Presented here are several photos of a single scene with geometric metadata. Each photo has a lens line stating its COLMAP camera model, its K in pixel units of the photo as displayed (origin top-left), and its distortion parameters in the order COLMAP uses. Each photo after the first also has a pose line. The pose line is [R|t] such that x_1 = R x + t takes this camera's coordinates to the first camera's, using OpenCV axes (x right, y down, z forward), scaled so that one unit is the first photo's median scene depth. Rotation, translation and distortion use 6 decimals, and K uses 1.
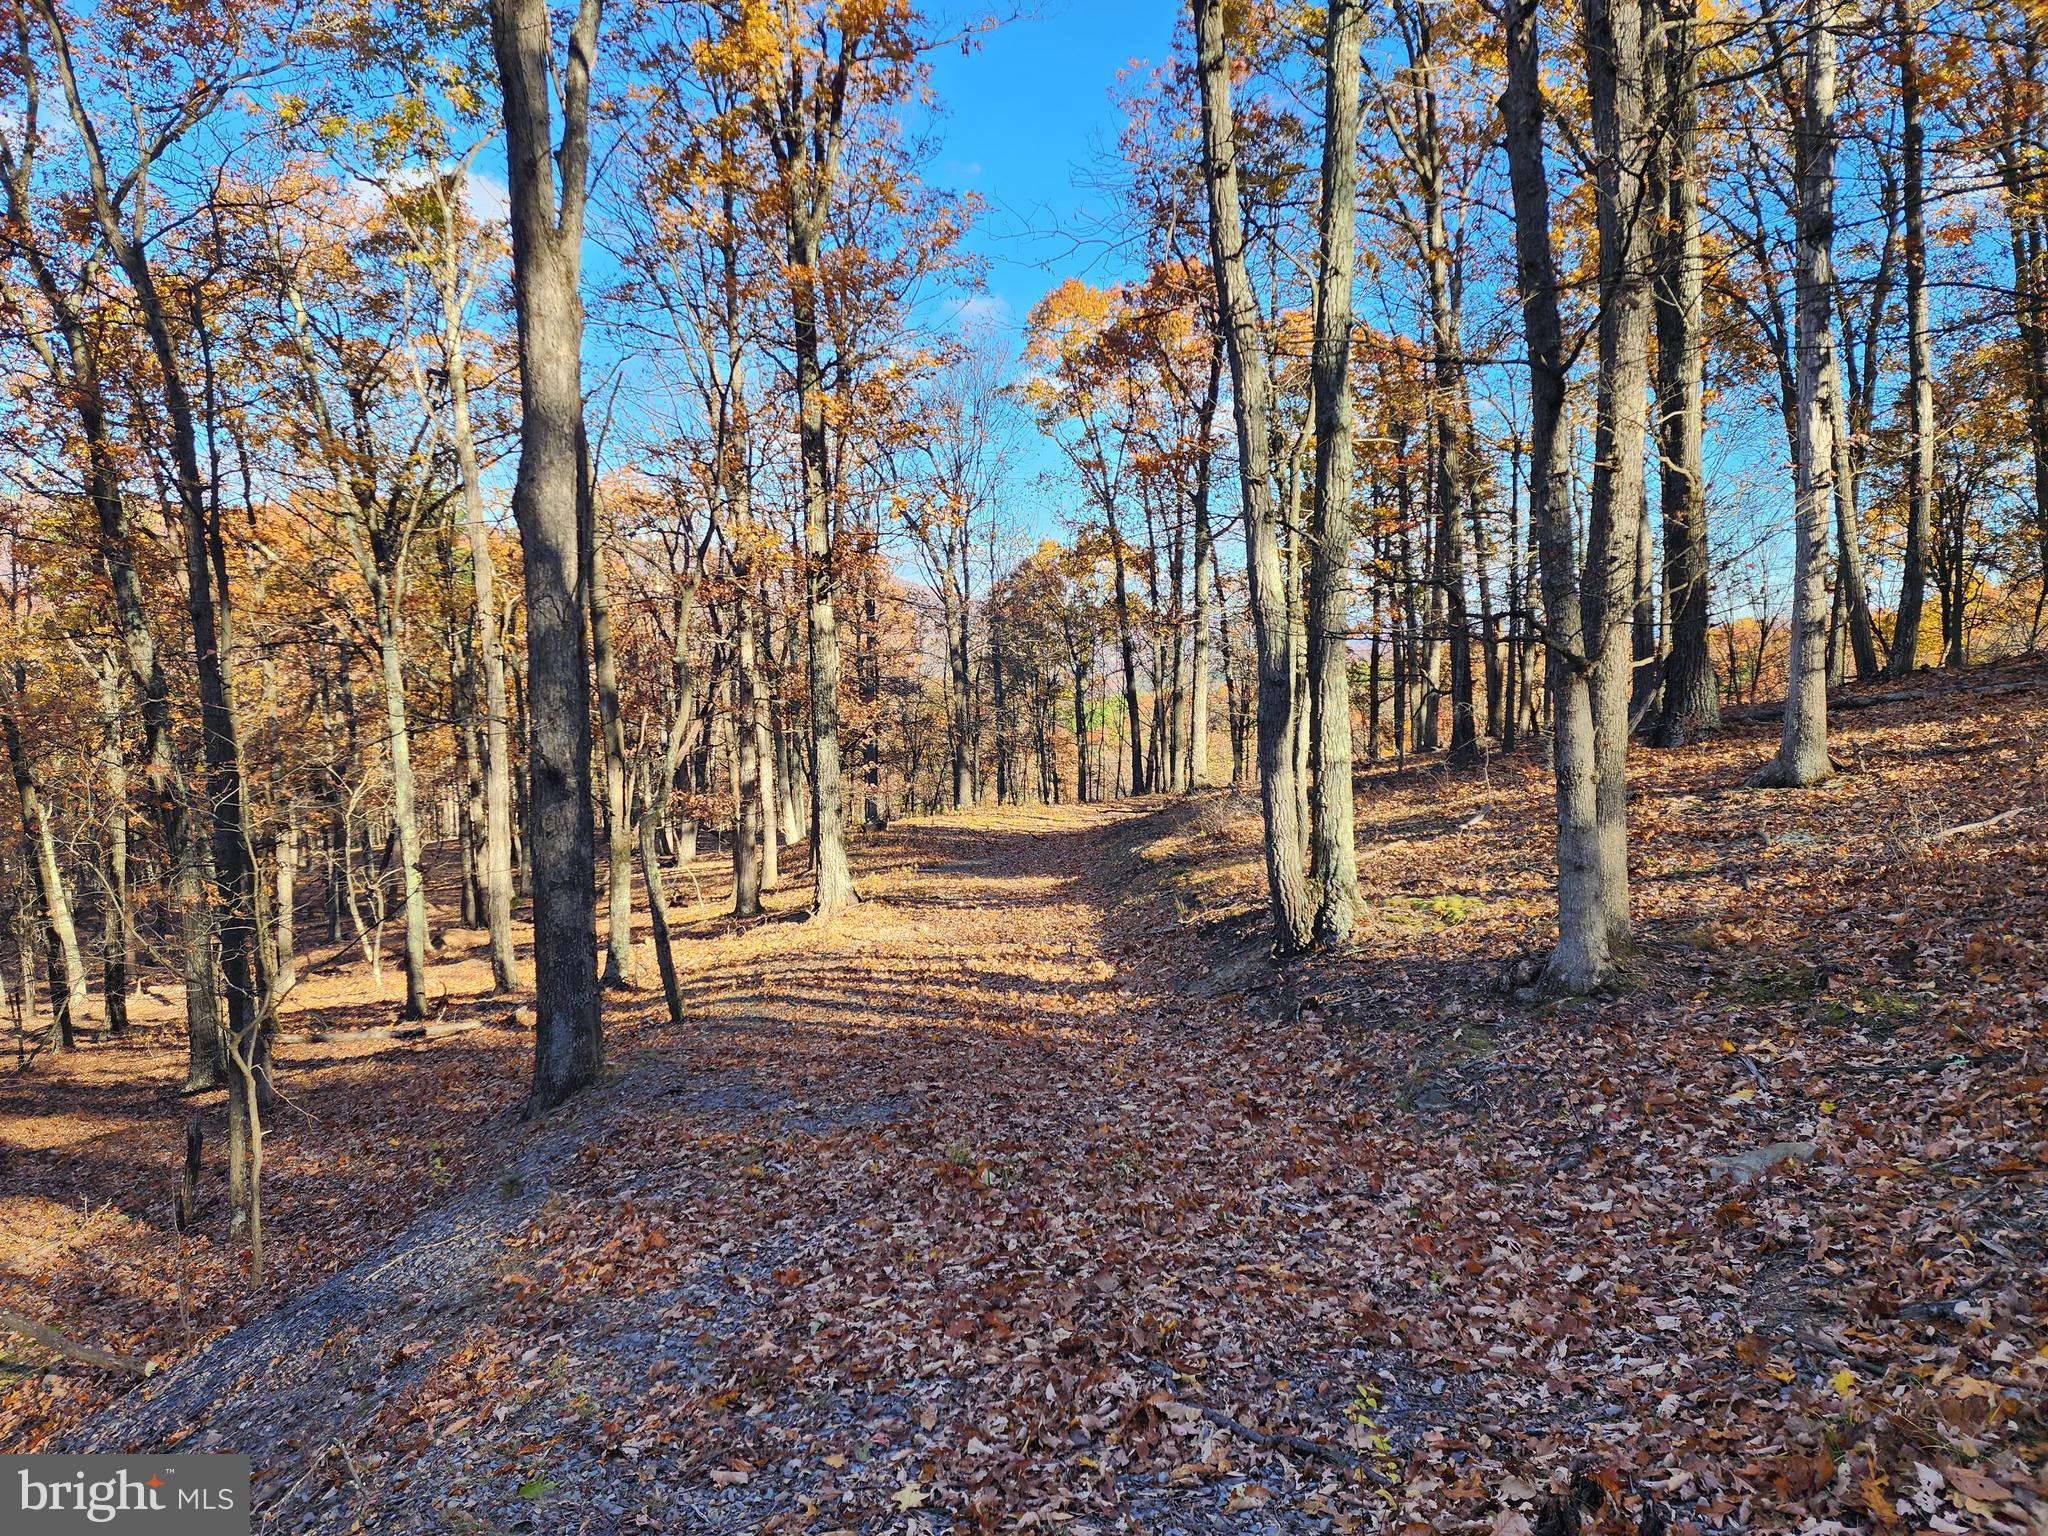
lens RADIAL K [[1390.7, 0, 1022.9], [0, 1390.7, 729.7], [0, 0, 1]] dist [0.037829, -0.000769]
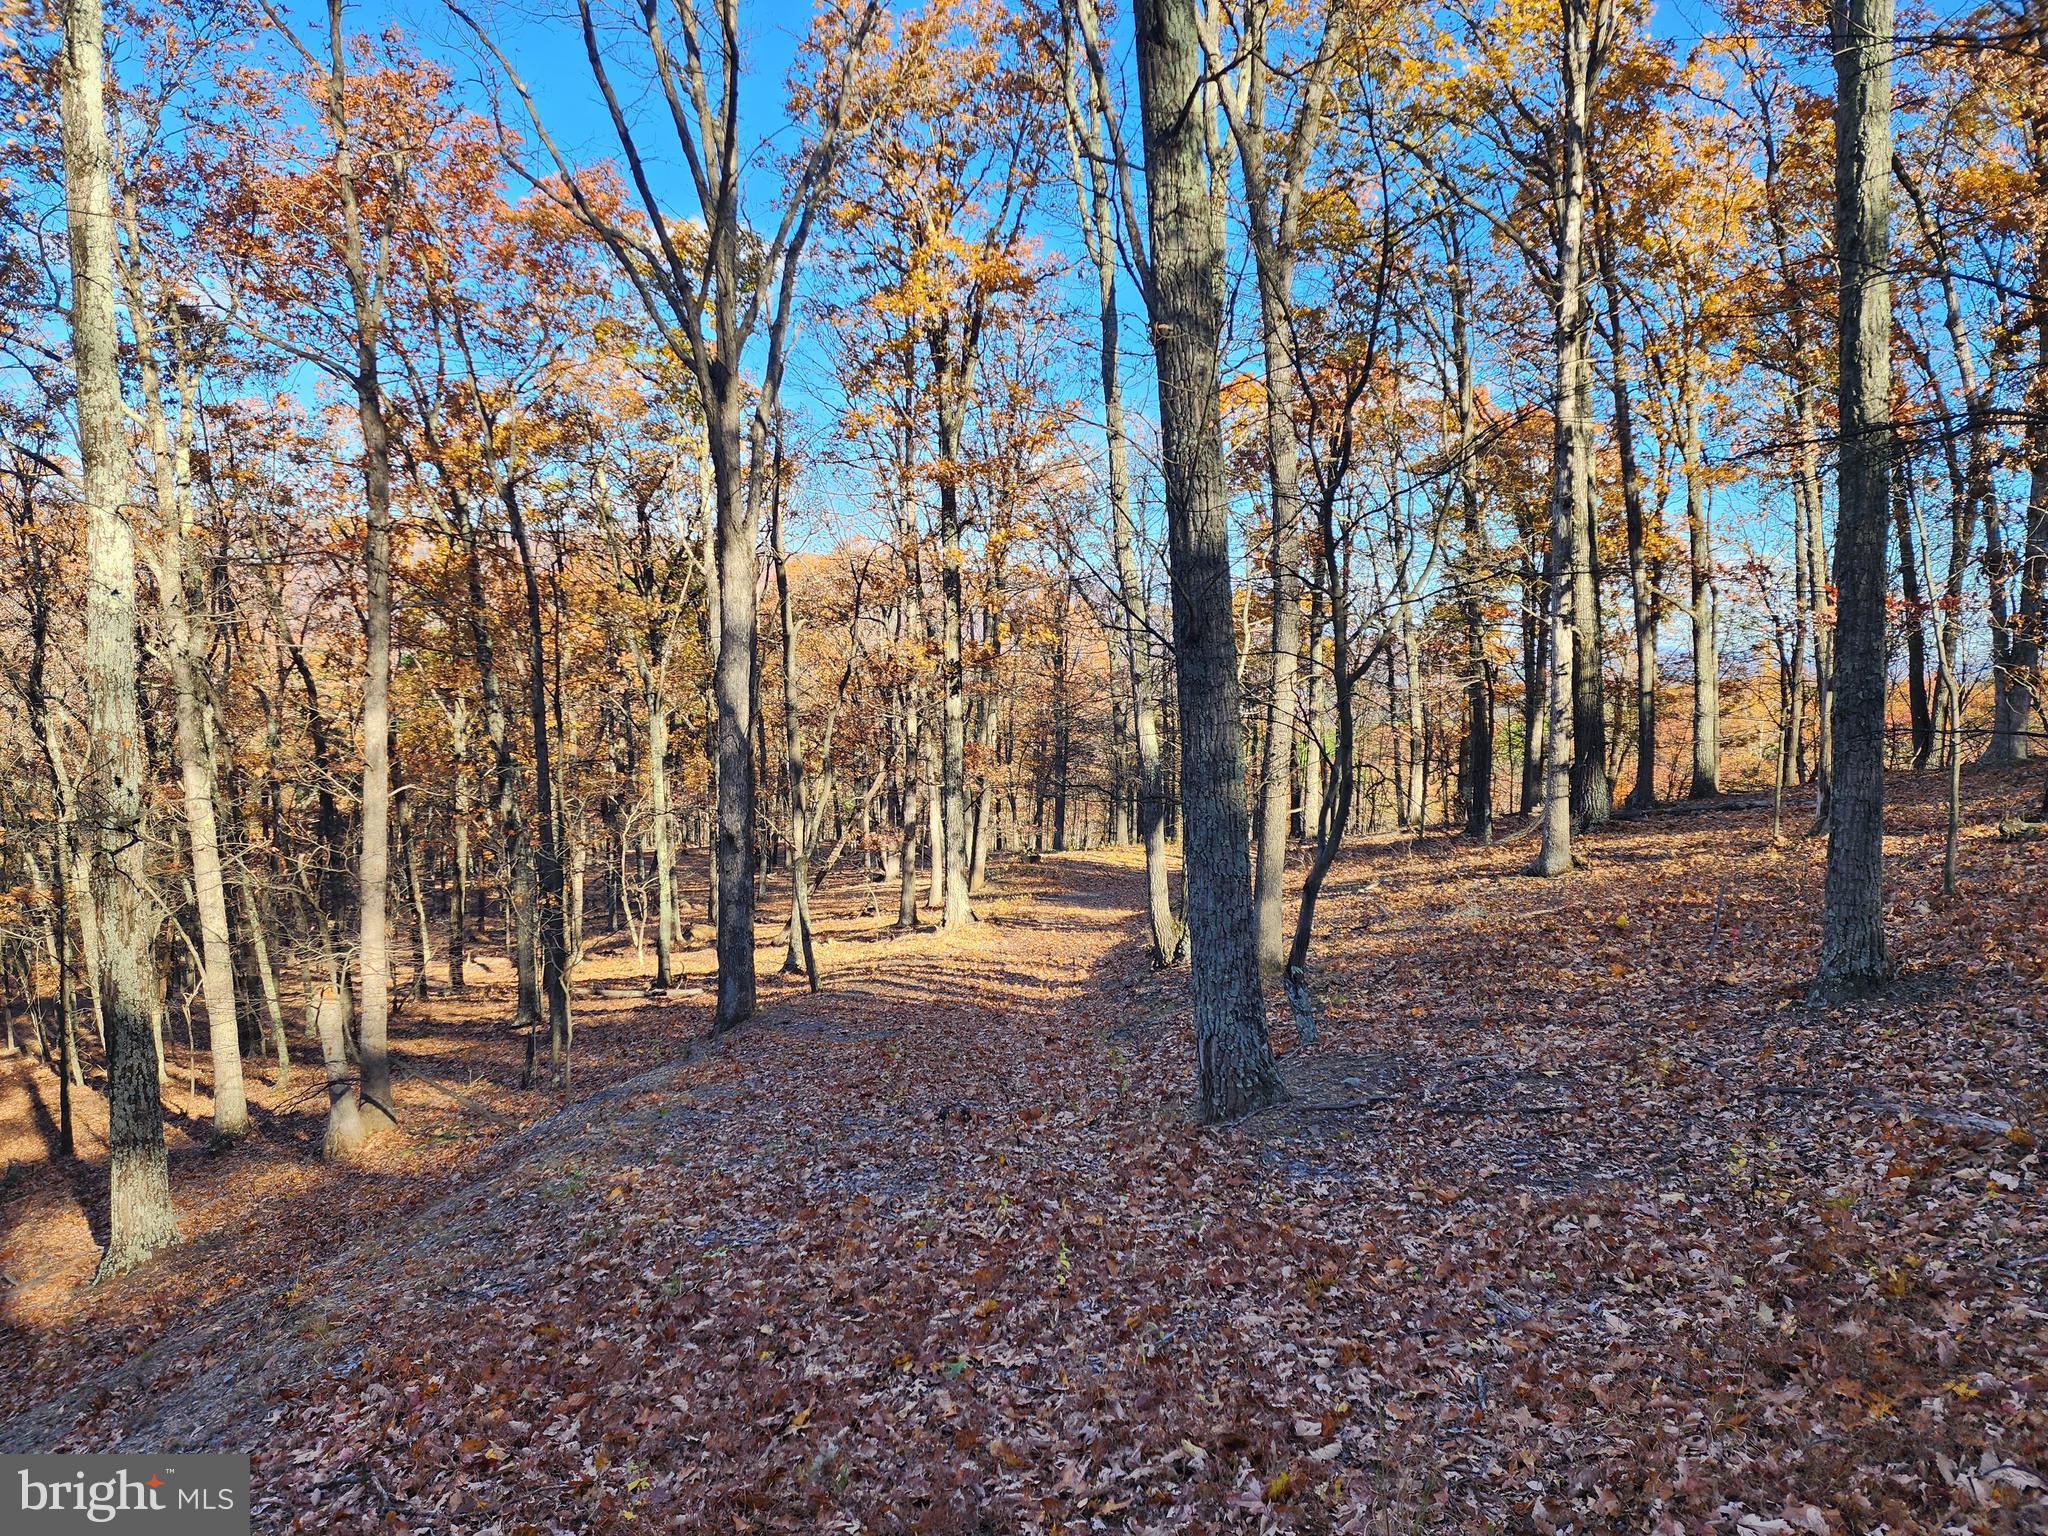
lens RADIAL K [[1418.1, 0, 1023.6], [0, 1418.1, 735.0], [0, 0, 1]] dist [0.091373, -0.081206]
pose [[0.983304, 0.029574, -0.179554, 0.155911], [-0.030977, 0.999507, -0.005017, -0.045808], [0.179317, 0.010495, 0.983735, -0.313158]]
